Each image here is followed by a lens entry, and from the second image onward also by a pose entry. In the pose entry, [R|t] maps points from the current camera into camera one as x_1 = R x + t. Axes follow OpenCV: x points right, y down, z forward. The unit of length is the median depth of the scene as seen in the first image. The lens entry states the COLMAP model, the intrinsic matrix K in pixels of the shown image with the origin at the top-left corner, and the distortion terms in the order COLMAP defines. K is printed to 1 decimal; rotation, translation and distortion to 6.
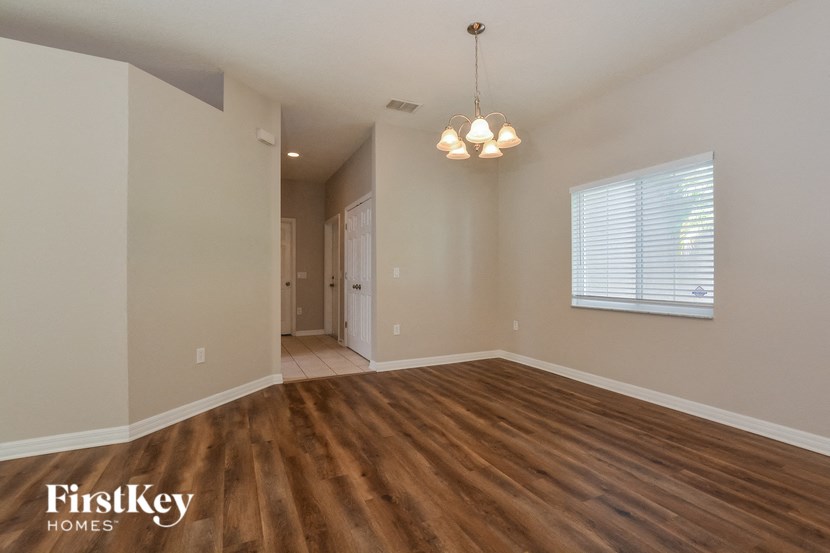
lens RADIAL K [[364.6, 0, 411.1], [0, 364.6, 281.5], [0, 0, 1]] dist [-0.019253, 0.002822]
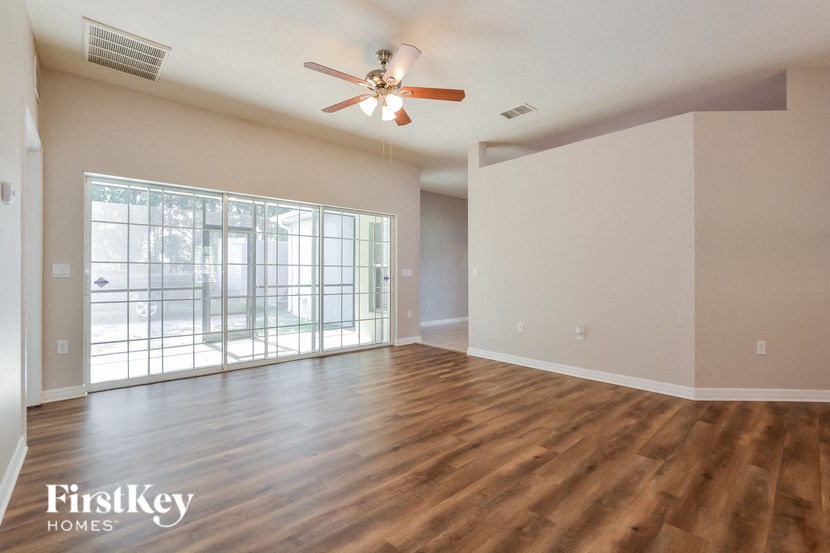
lens RADIAL K [[364.6, 0, 409.8], [0, 364.6, 281.2], [0, 0, 1]] dist [-0.019253, 0.002822]
pose [[0.259485, -0.001106, -0.965747, 0.219280], [-0.001282, 0.999998, -0.001490, 0.013781], [0.965746, 0.001625, 0.259483, -0.352571]]
